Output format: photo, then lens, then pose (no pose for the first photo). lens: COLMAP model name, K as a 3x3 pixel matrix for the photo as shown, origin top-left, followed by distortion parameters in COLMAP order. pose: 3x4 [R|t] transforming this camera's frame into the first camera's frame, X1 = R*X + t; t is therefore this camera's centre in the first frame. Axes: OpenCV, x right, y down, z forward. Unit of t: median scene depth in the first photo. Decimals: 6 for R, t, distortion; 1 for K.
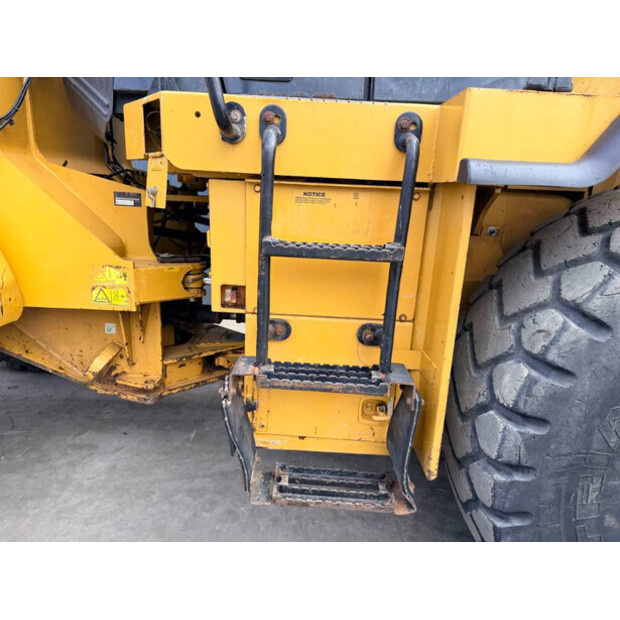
lens RADIAL K [[441.8, 0, 310.0], [0, 441.8, 310.0], [0, 0, 1]] dist [0.062867, -0.074983]
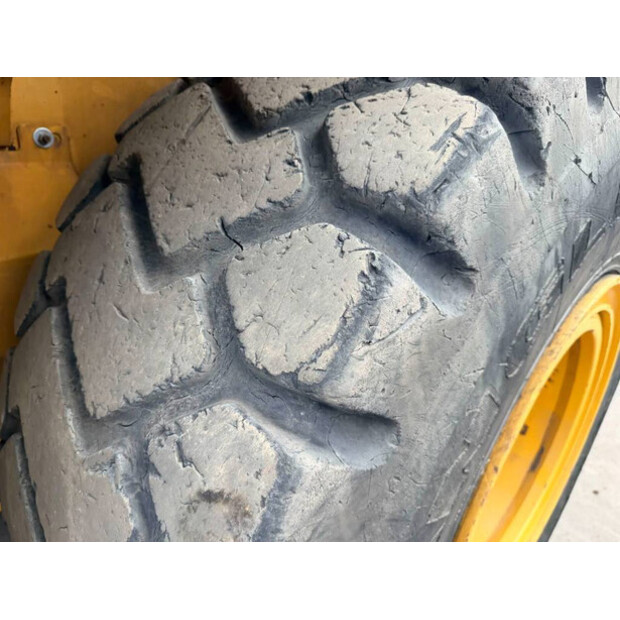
lens RADIAL K [[441.8, 0, 310.0], [0, 441.8, 310.0], [0, 0, 1]] dist [0.062867, -0.074983]
pose [[0.701670, -0.289541, 0.651018, 0.390162], [0.163262, 0.954734, 0.248654, -0.118654], [-0.693545, -0.068187, 0.717179, 0.725757]]
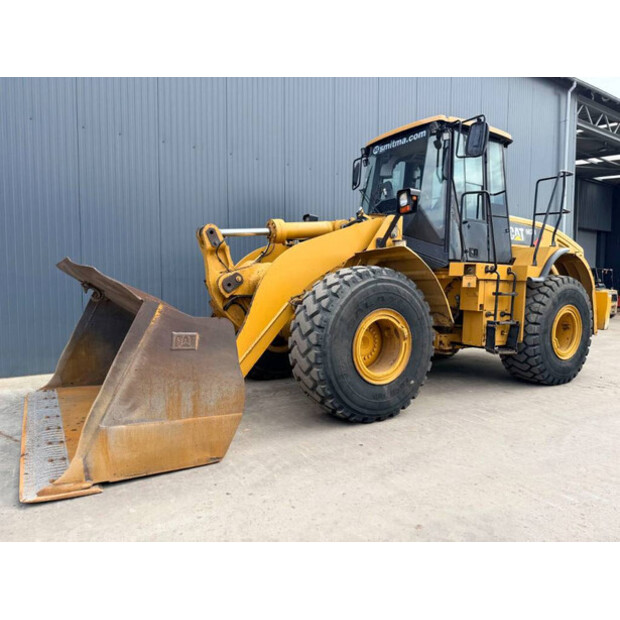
lens RADIAL K [[441.8, 0, 310.0], [0, 441.8, 310.0], [0, 0, 1]] dist [0.062867, -0.074983]
pose [[0.825792, -0.057092, 0.561077, -4.417501], [0.168186, 0.974525, -0.148373, 0.391964], [-0.538313, 0.216891, 0.814357, -1.760217]]
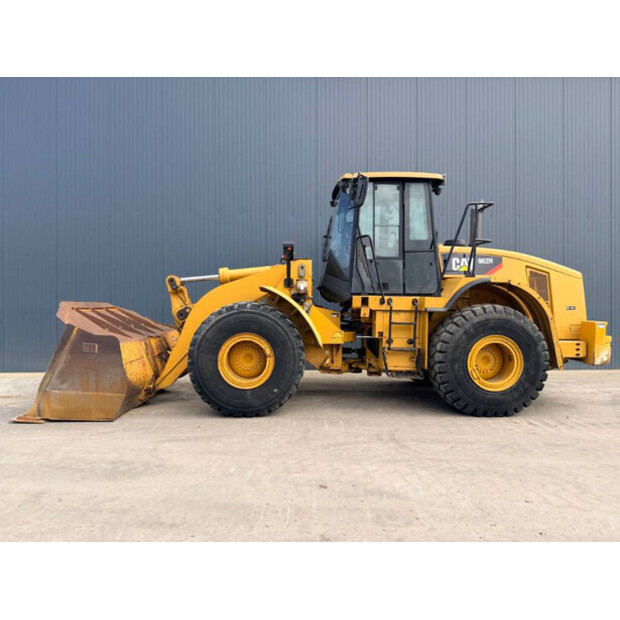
lens RADIAL K [[441.8, 0, 310.0], [0, 441.8, 310.0], [0, 0, 1]] dist [0.062867, -0.074983]
pose [[0.997262, -0.029001, 0.068019, -1.409875], [0.045767, 0.964592, -0.259746, 1.032623], [-0.058078, 0.262148, 0.963278, -4.067159]]
